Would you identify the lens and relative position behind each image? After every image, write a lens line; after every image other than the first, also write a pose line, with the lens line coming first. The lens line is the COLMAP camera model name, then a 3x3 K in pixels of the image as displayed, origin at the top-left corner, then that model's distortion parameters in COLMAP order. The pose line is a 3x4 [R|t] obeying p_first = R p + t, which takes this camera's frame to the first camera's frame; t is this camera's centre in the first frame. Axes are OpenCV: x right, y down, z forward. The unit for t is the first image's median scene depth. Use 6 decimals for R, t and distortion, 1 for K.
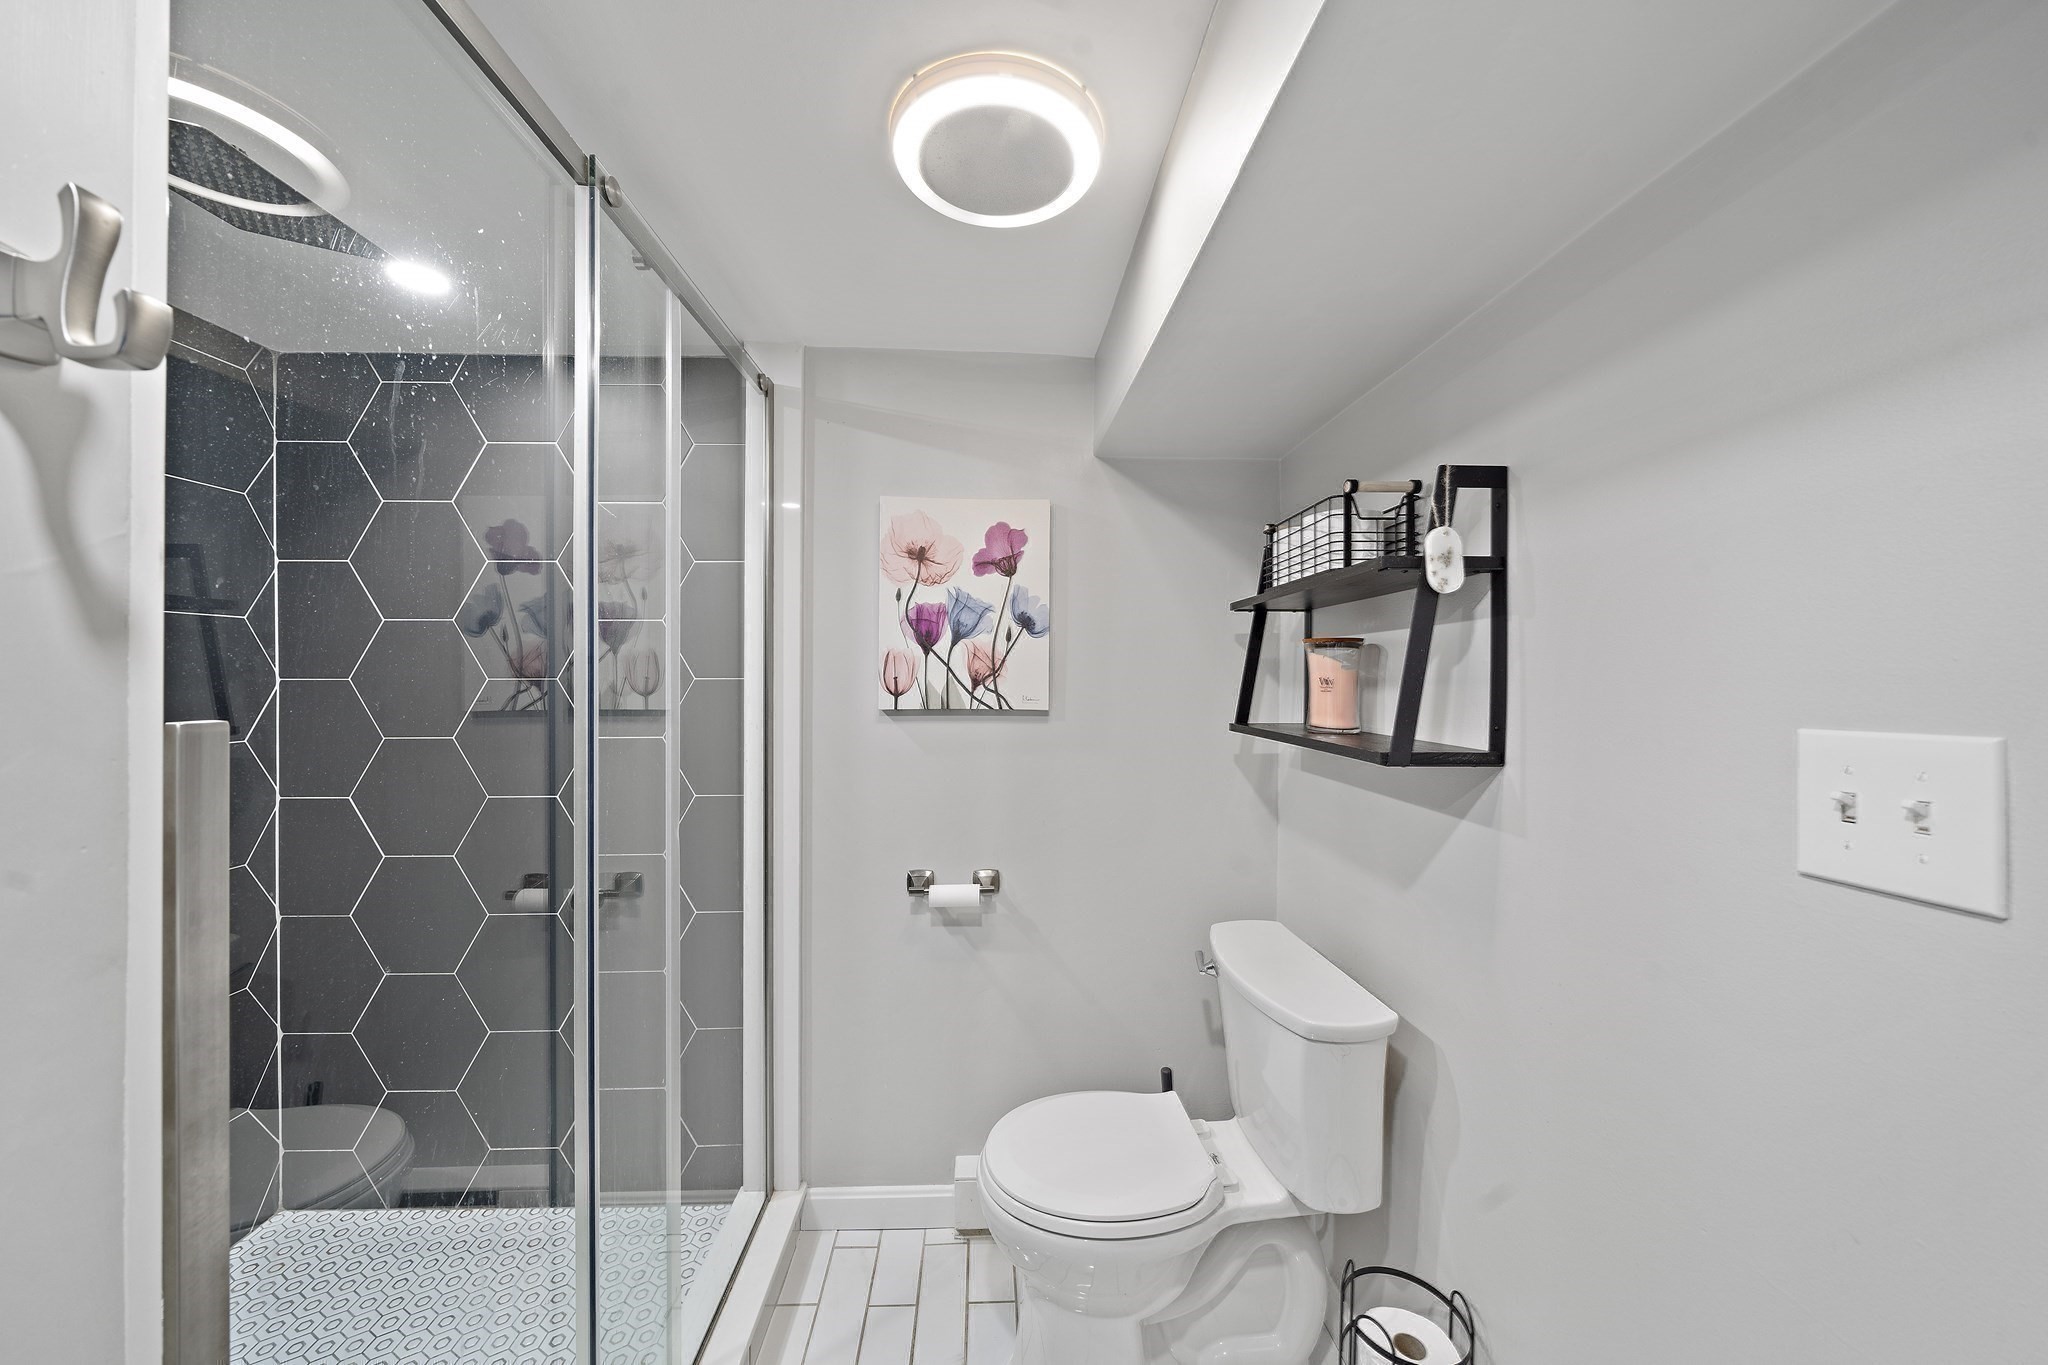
lens RADIAL K [[717.5, 0, 1012.1], [0, 717.5, 678.9], [0, 0, 1]] dist [-0.006370, -0.000012]
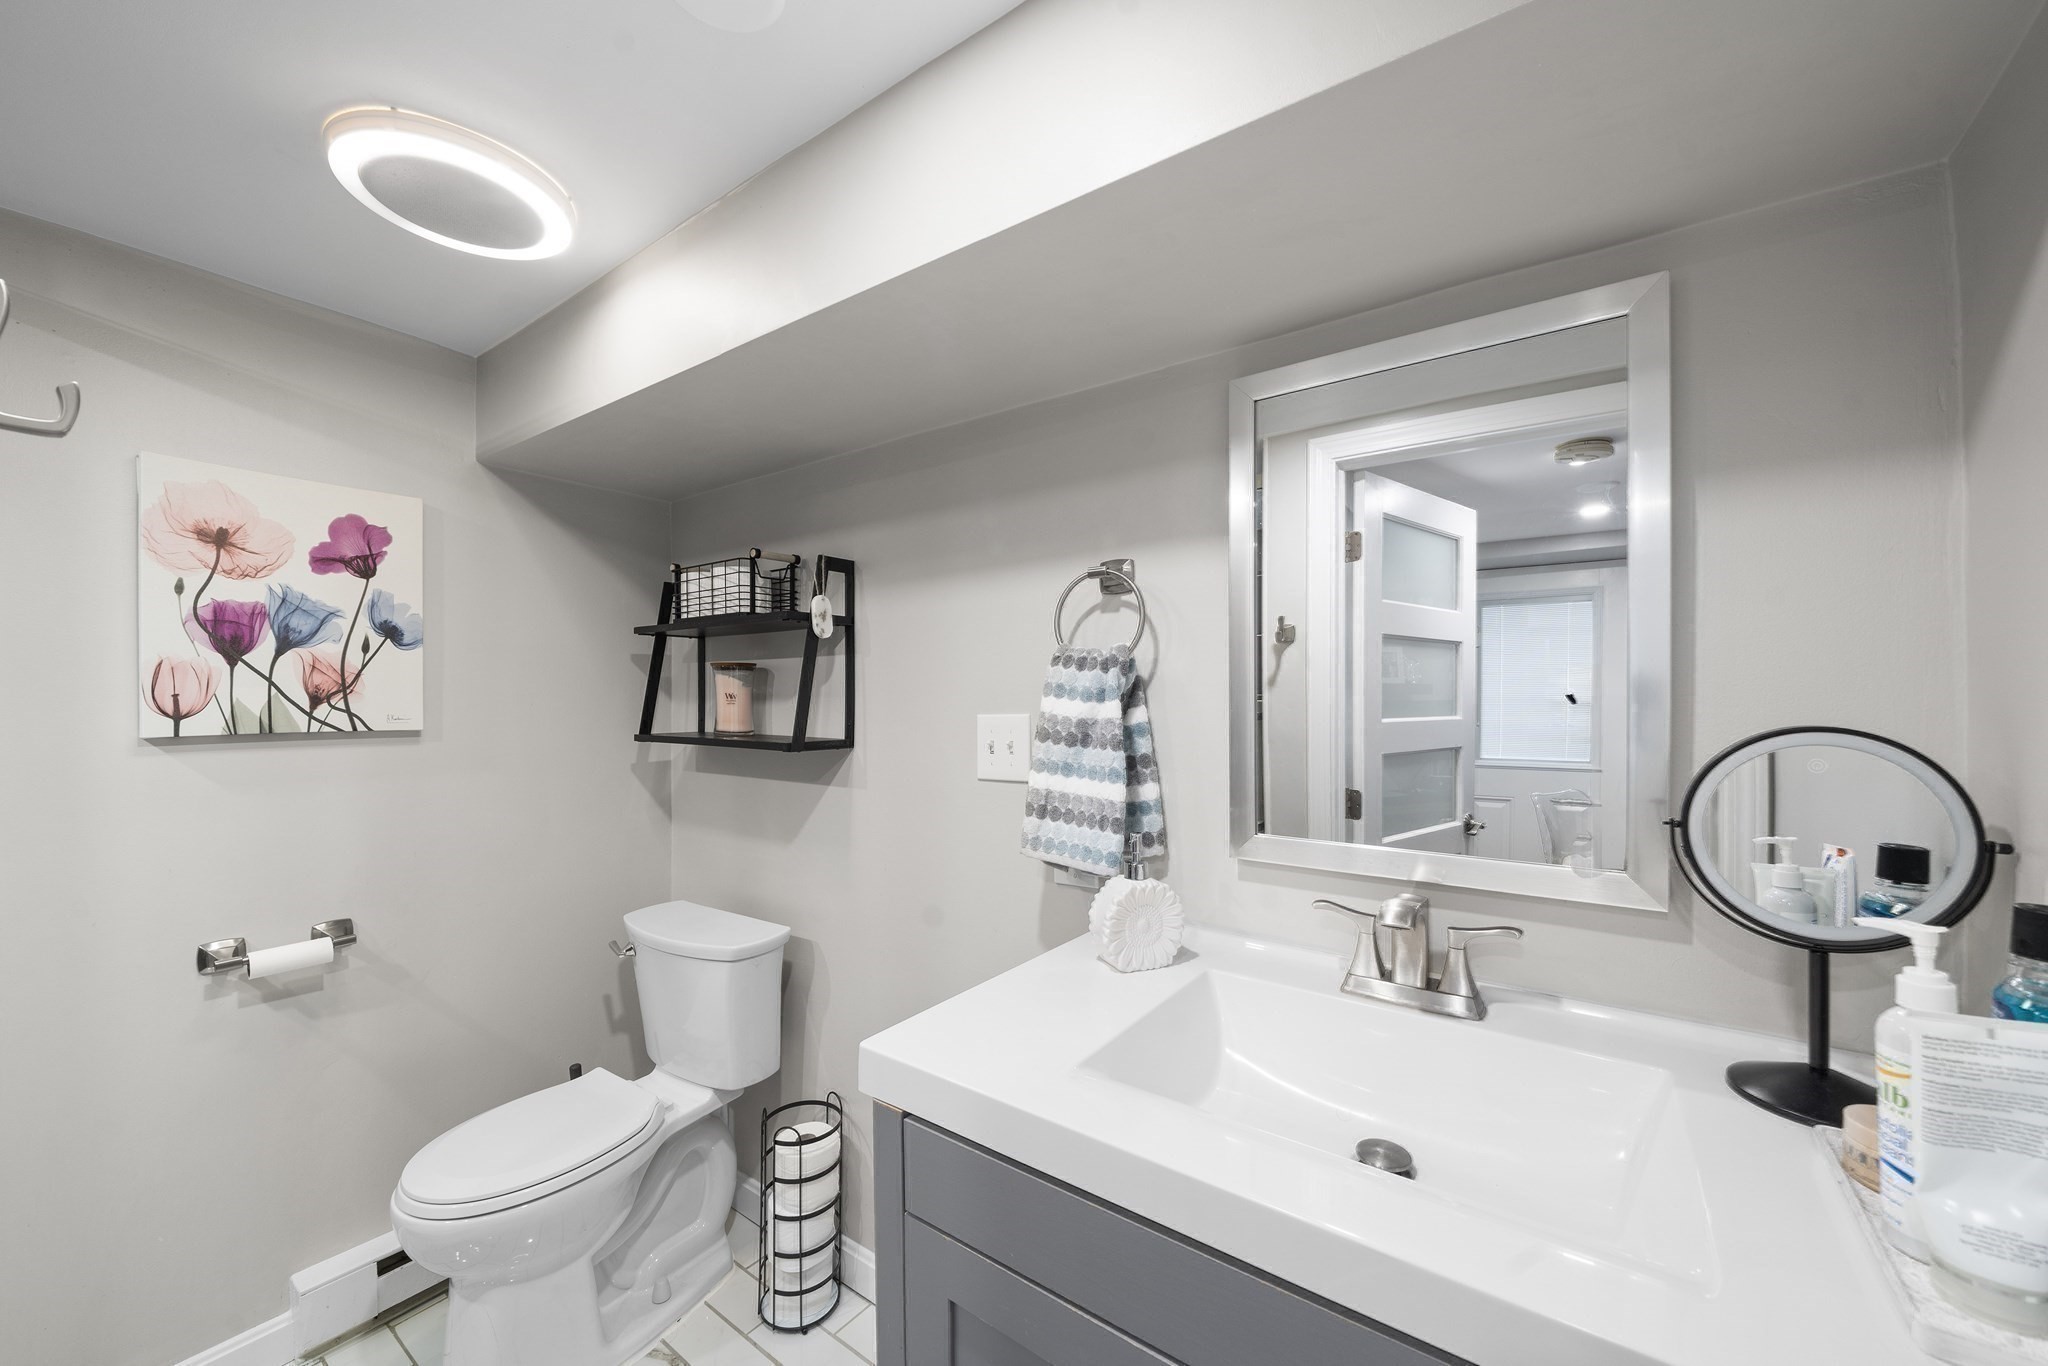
lens RADIAL K [[717.5, 0, 1020.1], [0, 717.5, 692.6], [0, 0, 1]] dist [-0.006370, -0.000012]
pose [[0.631072, -0.001260, 0.775723, -0.187406], [0.004898, 0.999985, -0.002360, 0.002114], [-0.775709, 0.005289, 0.631069, -0.176573]]
